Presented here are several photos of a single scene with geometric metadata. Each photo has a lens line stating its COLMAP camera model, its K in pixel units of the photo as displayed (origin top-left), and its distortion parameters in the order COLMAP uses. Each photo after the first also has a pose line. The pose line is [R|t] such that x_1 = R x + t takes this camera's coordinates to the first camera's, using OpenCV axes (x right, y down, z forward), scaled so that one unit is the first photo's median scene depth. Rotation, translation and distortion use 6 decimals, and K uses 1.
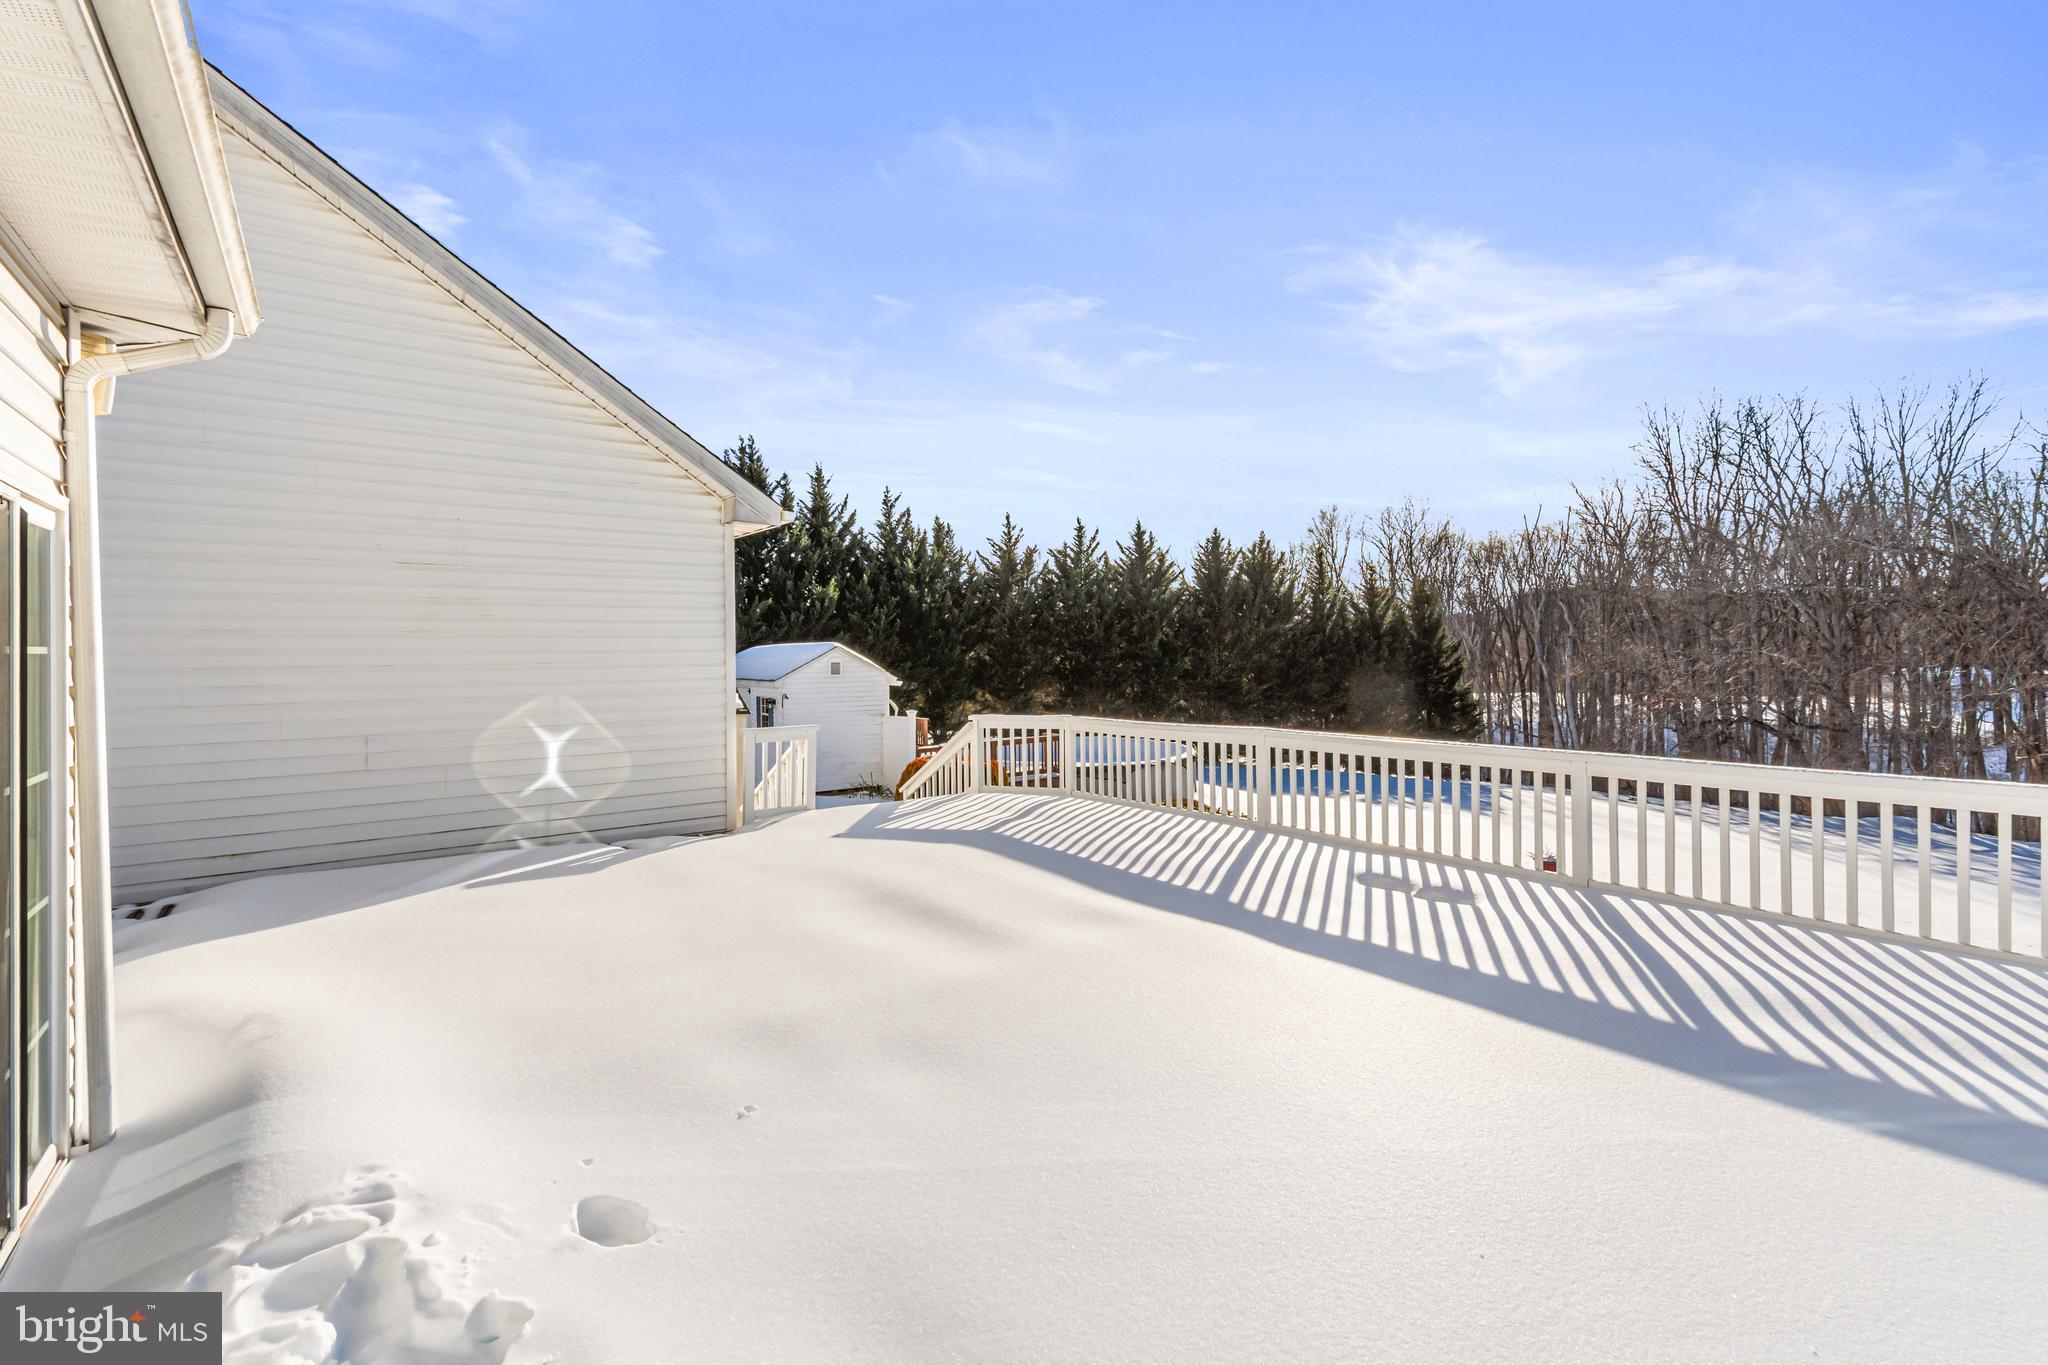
lens RADIAL K [[921.0, 0, 1024.0], [0, 921.0, 682.5], [0, 0, 1]] dist [0.000578, 0.000044]
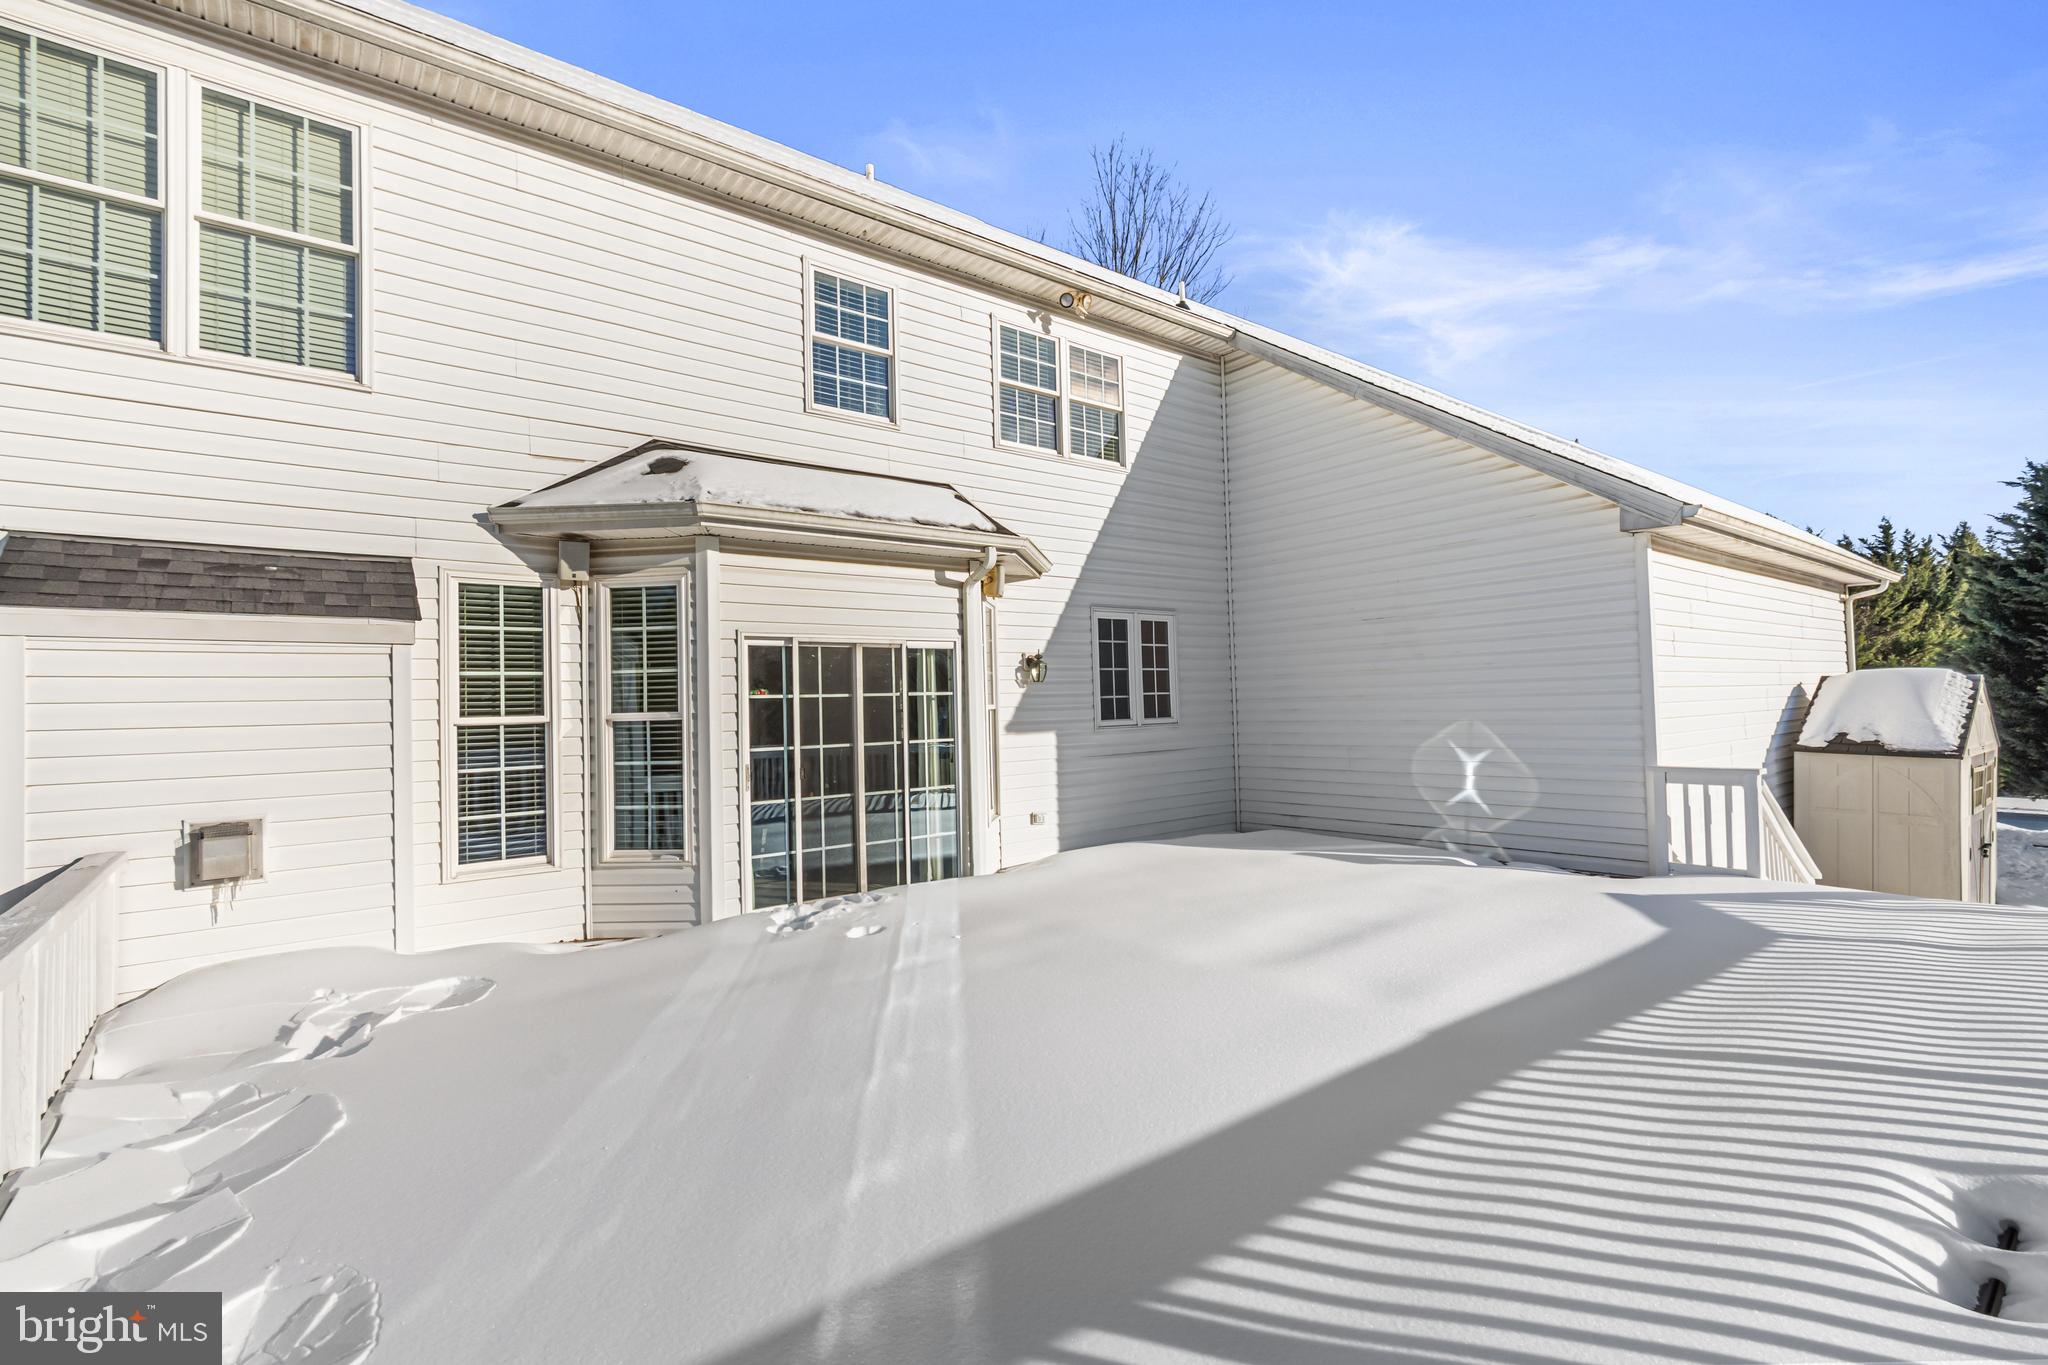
lens RADIAL K [[921.0, 0, 1024.0], [0, 921.0, 682.5], [0, 0, 1]] dist [0.000578, 0.000044]
pose [[0.037280, -0.016955, -0.999161, 0.605576], [-0.011576, 0.999782, -0.017397, -0.007228], [0.999238, 0.012215, 0.037075, 0.407279]]
